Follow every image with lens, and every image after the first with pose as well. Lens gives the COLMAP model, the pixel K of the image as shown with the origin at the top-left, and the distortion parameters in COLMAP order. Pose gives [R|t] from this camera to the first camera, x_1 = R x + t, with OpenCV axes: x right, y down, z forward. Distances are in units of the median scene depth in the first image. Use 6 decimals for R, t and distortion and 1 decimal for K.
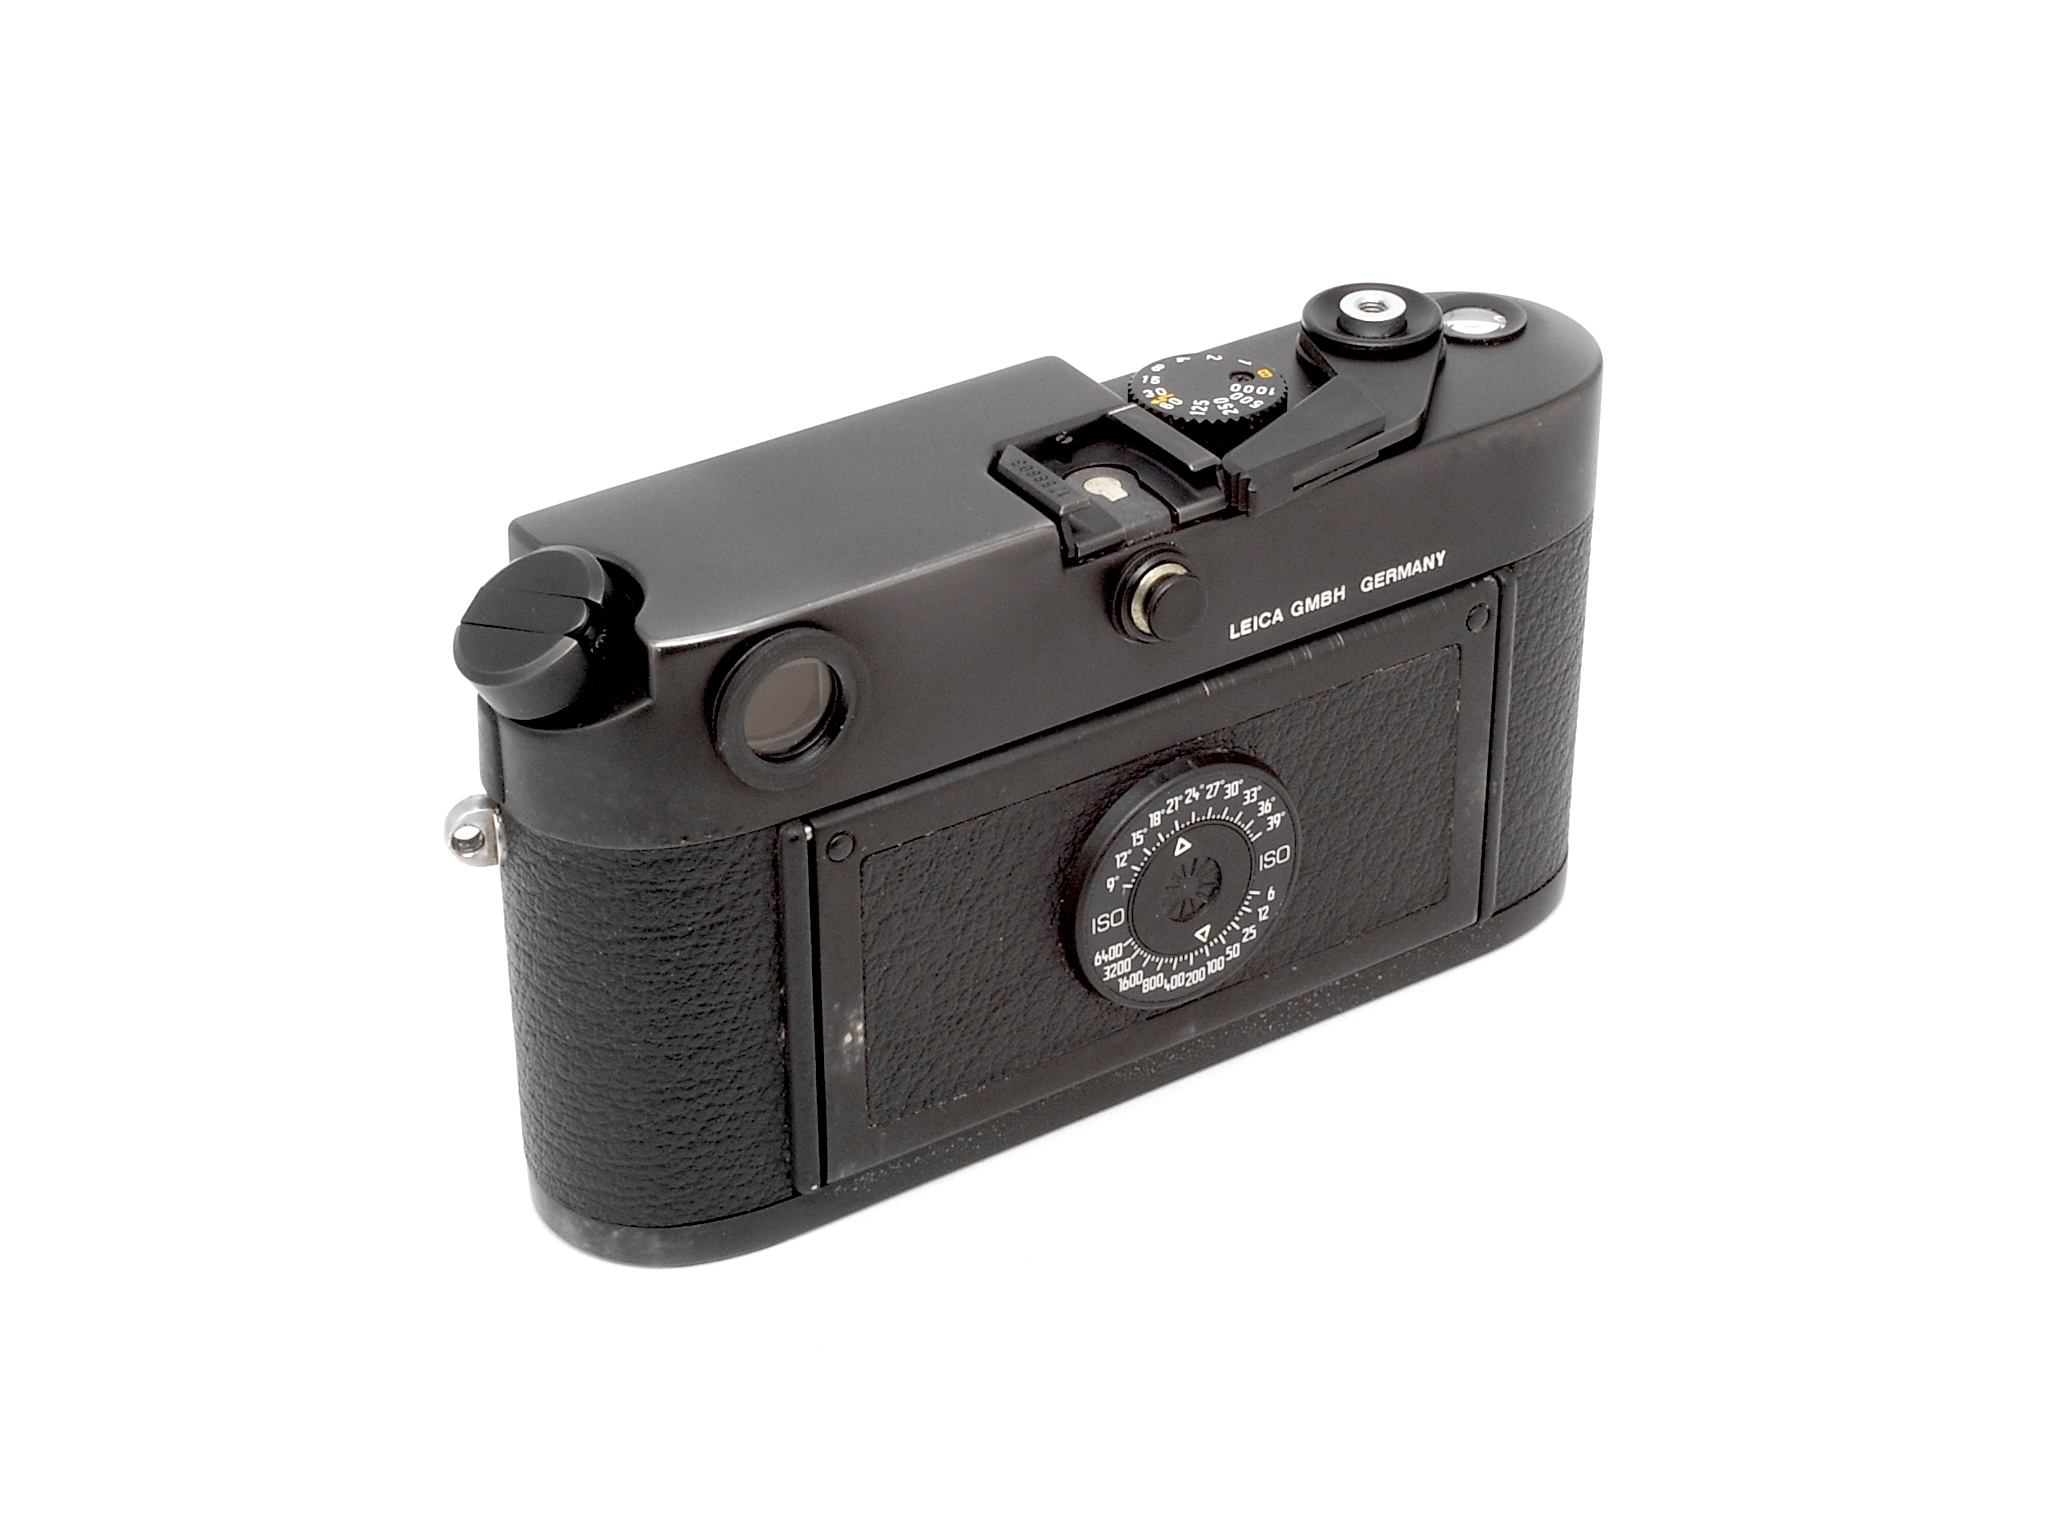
lens RADIAL K [[4047.2, 0, 1024.0], [0, 4047.2, 768.0], [0, 0, 1]] dist [0.002550, -1.523751]
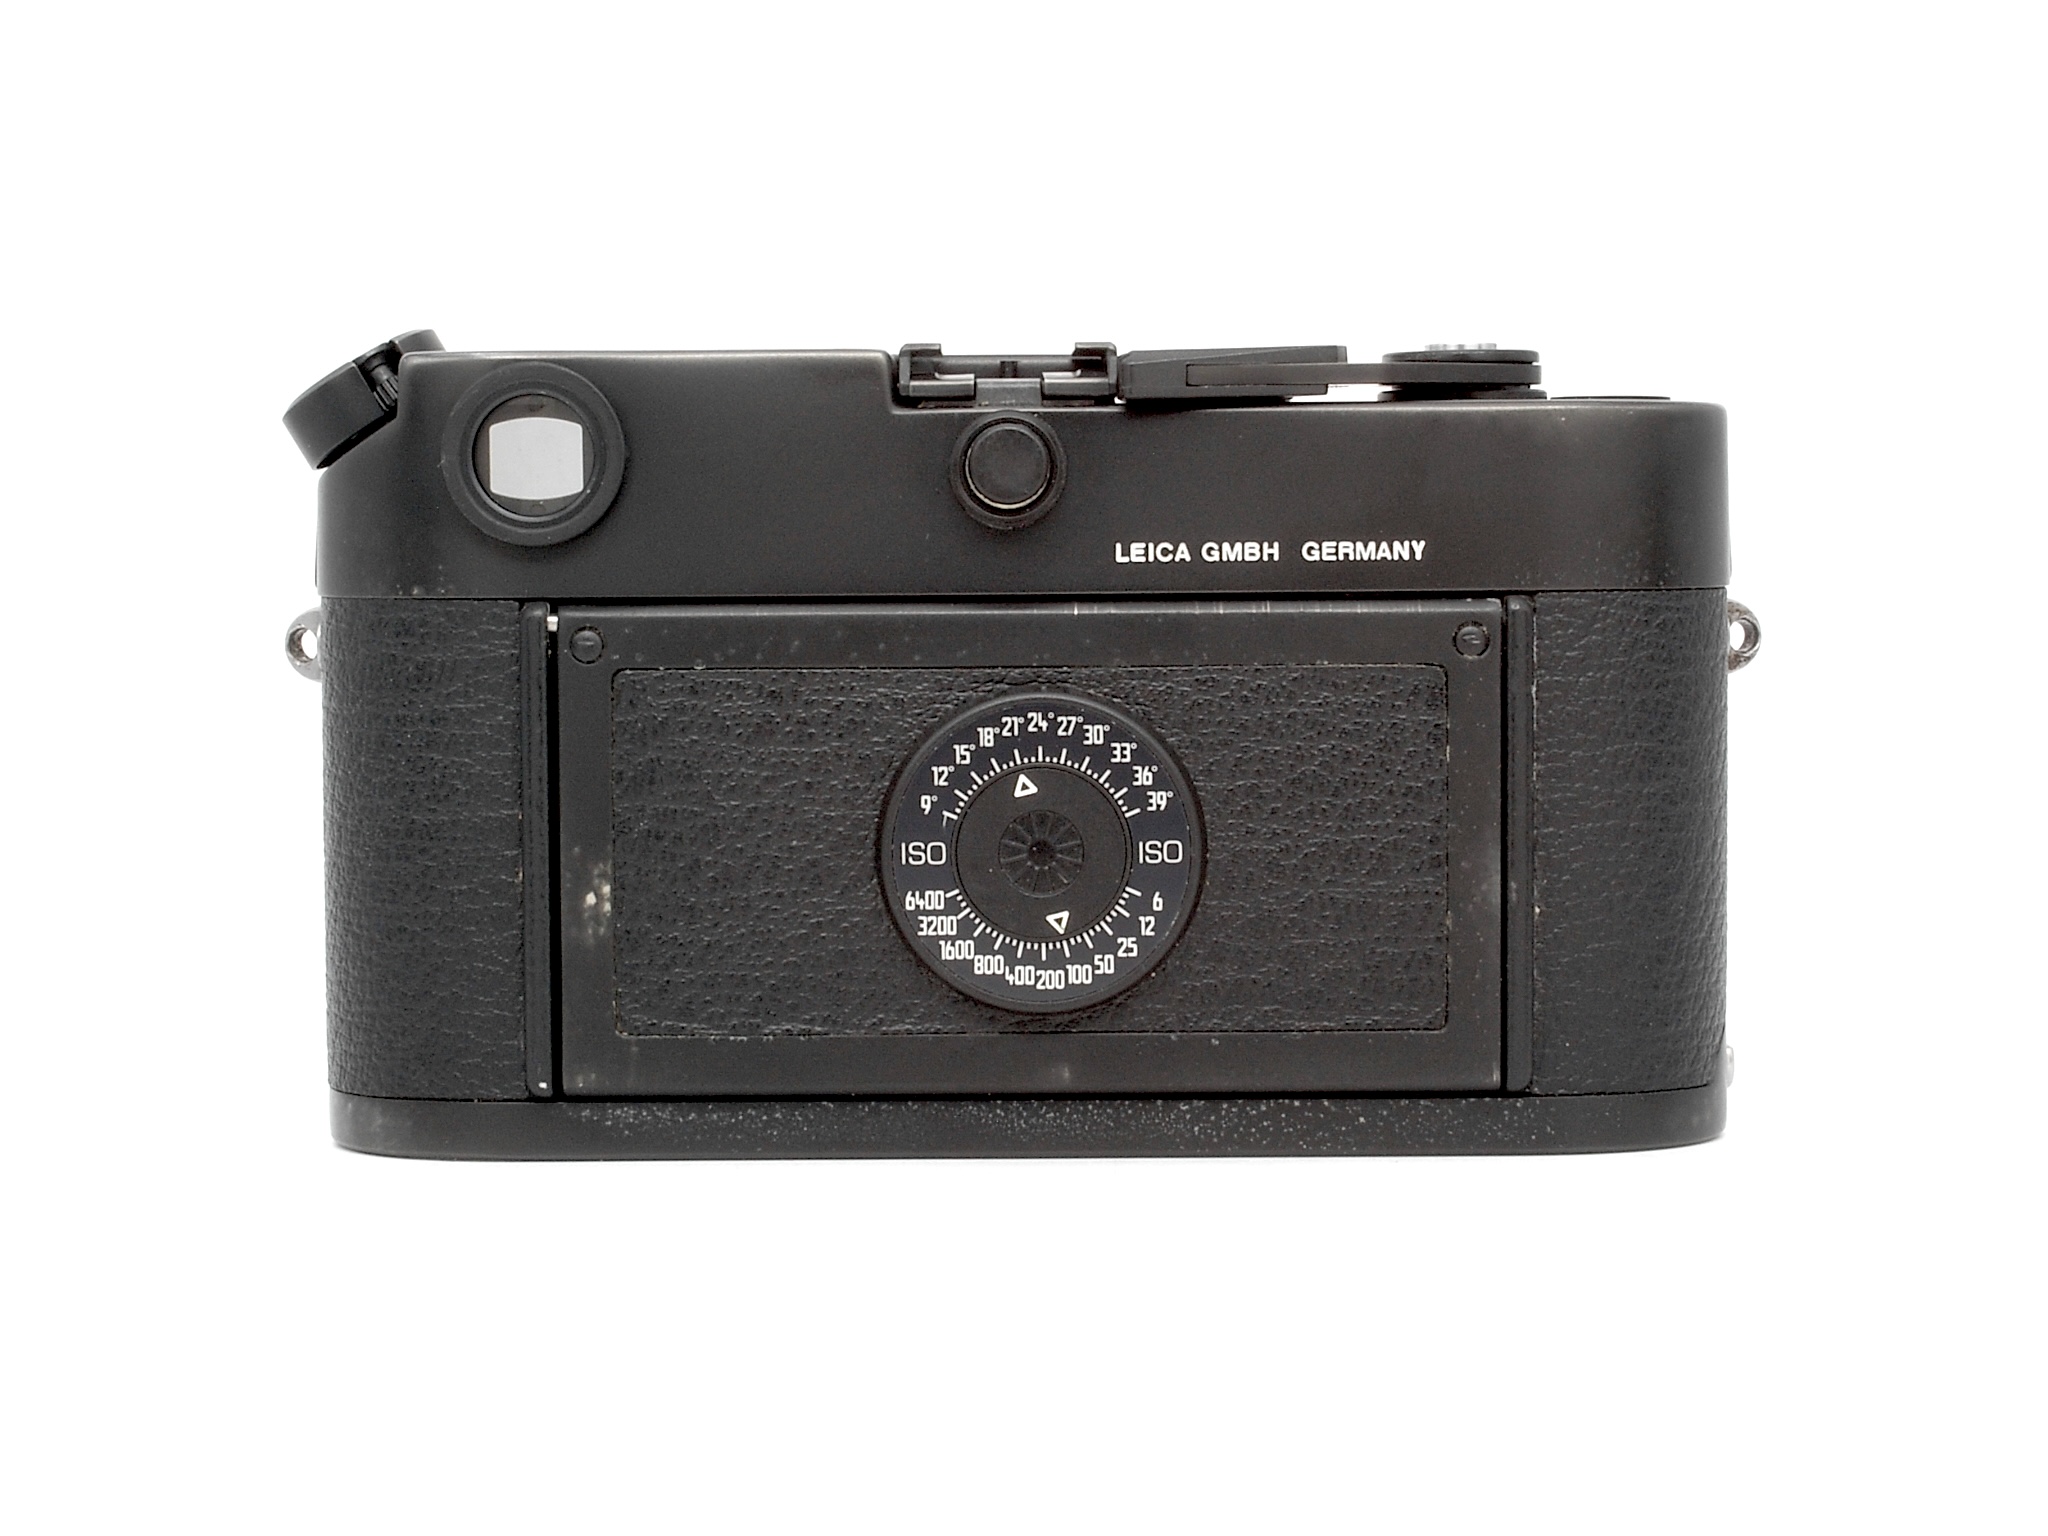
lens RADIAL K [[4047.2, 0, 1024.0], [0, 4047.2, 768.0], [0, 0, 1]] dist [0.002550, -1.523751]
pose [[0.840007, 0.034367, -0.541485, 0.507849], [-0.286438, 0.875675, -0.388775, 0.352611], [0.460804, 0.481677, 0.745417, 0.349129]]
